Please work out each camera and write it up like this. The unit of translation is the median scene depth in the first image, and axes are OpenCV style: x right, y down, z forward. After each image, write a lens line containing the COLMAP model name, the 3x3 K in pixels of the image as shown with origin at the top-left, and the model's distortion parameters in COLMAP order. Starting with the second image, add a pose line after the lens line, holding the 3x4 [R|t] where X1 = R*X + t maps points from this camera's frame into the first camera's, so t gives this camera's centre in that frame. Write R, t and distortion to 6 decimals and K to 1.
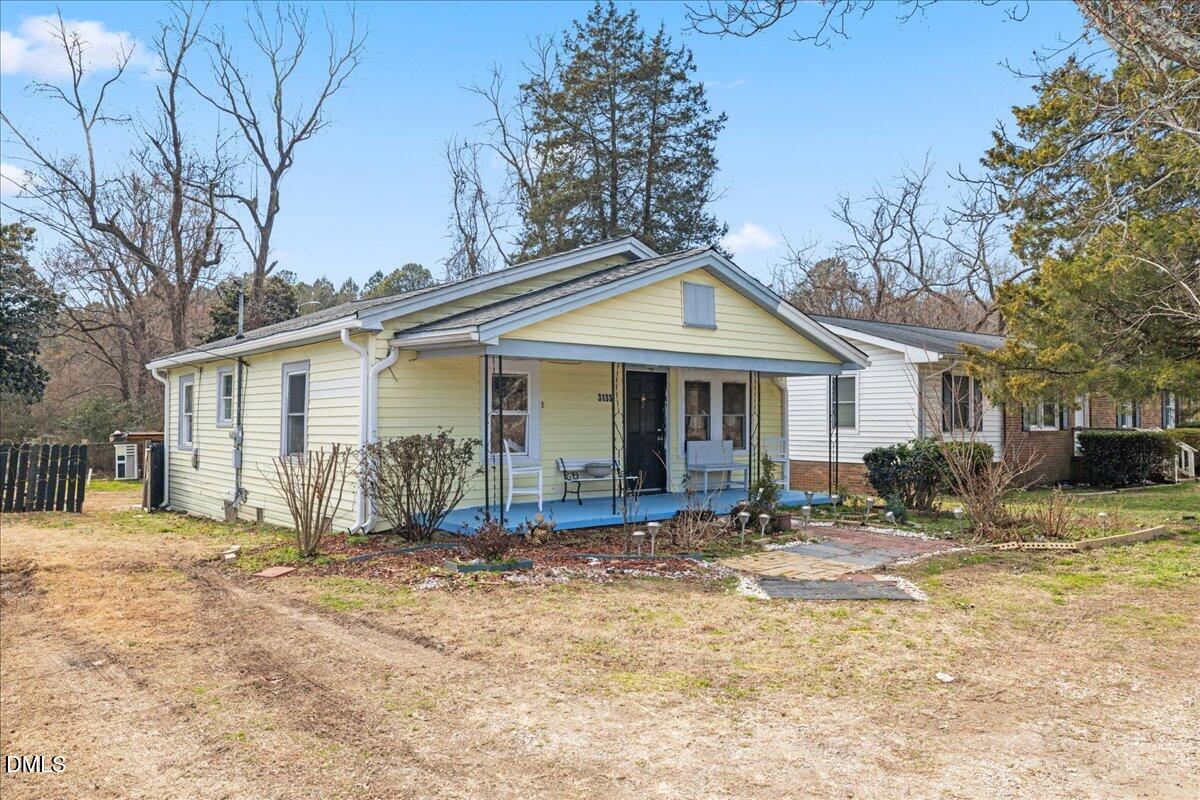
lens RADIAL K [[850.7, 0, 600.0], [0, 850.7, 400.0], [0, 0, 1]] dist [-0.000209, -0.004967]
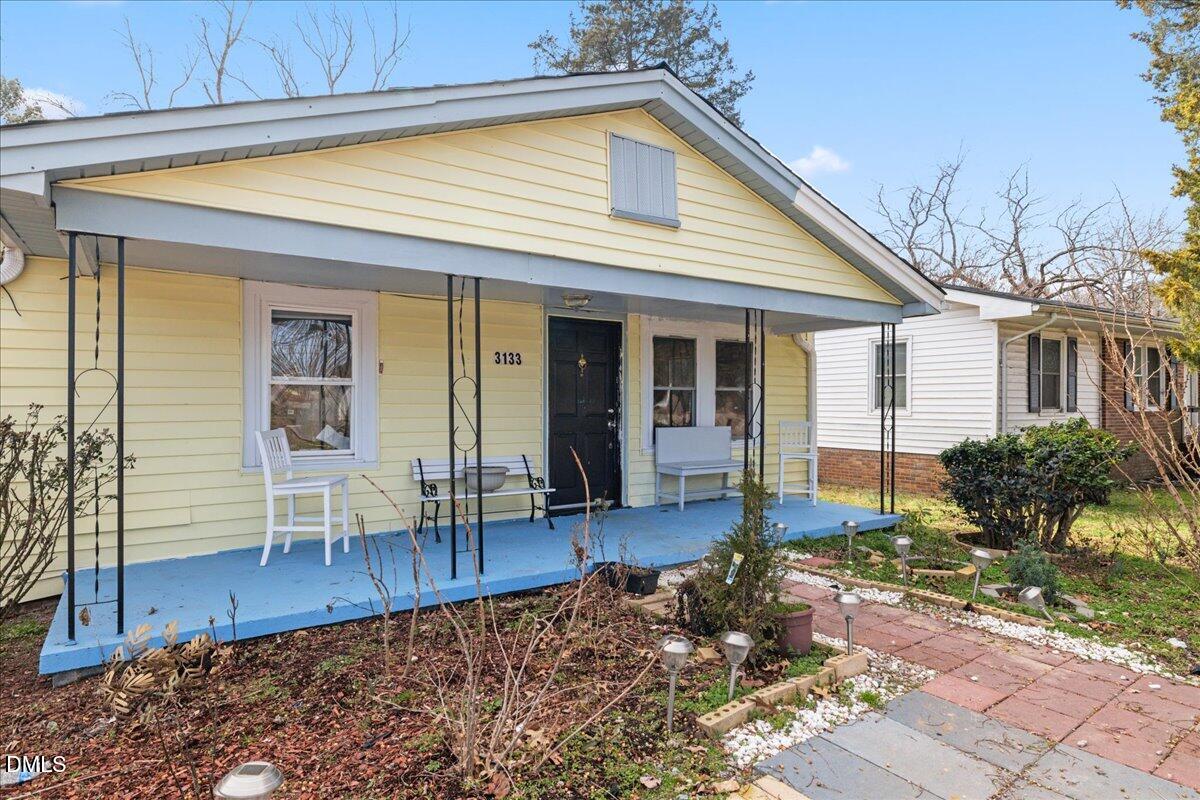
lens RADIAL K [[675.4, 0, 600.0], [0, 675.4, 400.0], [0, 0, 1]] dist [-0.001379, 0.000834]
pose [[0.994815, -0.001676, -0.101691, 0.106689], [0.003769, 0.999785, 0.020401, 0.015629], [0.101635, -0.020678, 0.994607, 0.456976]]
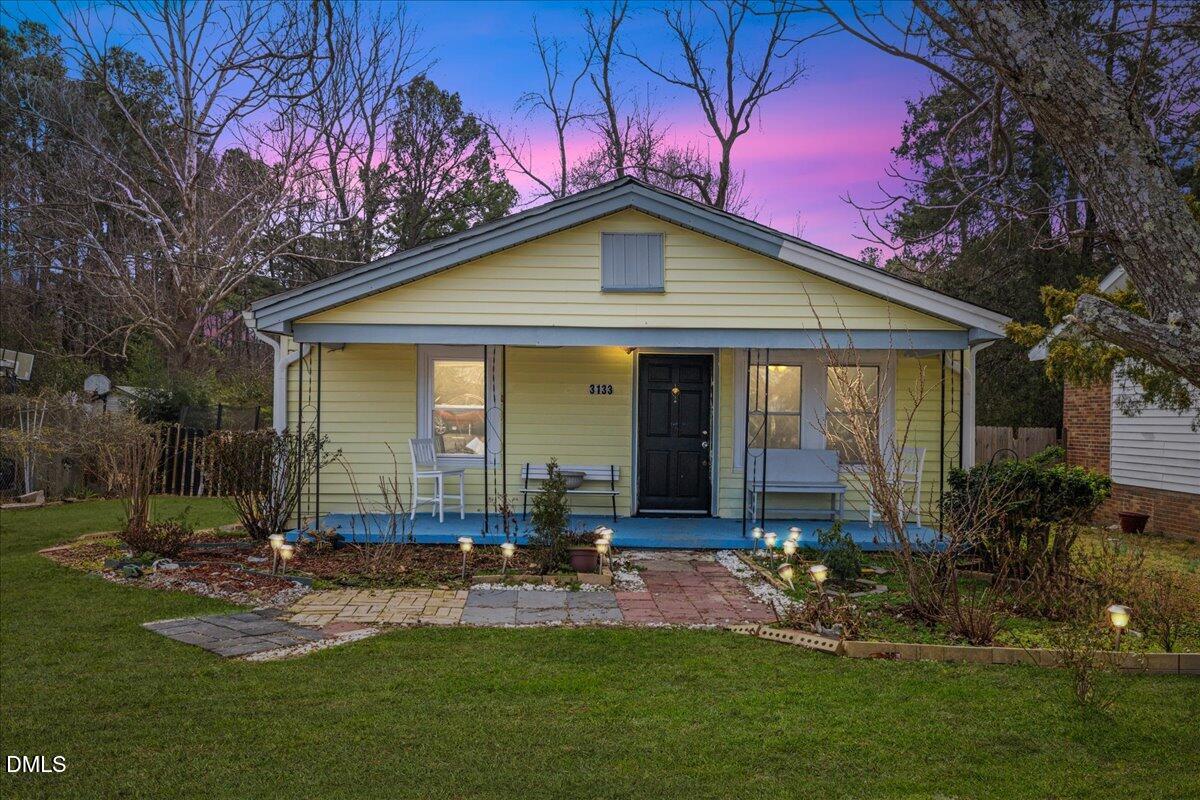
lens RADIAL K [[1027.6, 0, 599.7], [0, 1027.6, 425.1], [0, 0, 1]] dist [-0.003124, 0.000428]
pose [[0.756057, 0.011100, -0.654411, 0.550008], [0.004833, 0.999734, 0.022541, 0.007889], [0.654488, -0.020205, 0.755803, 0.245774]]
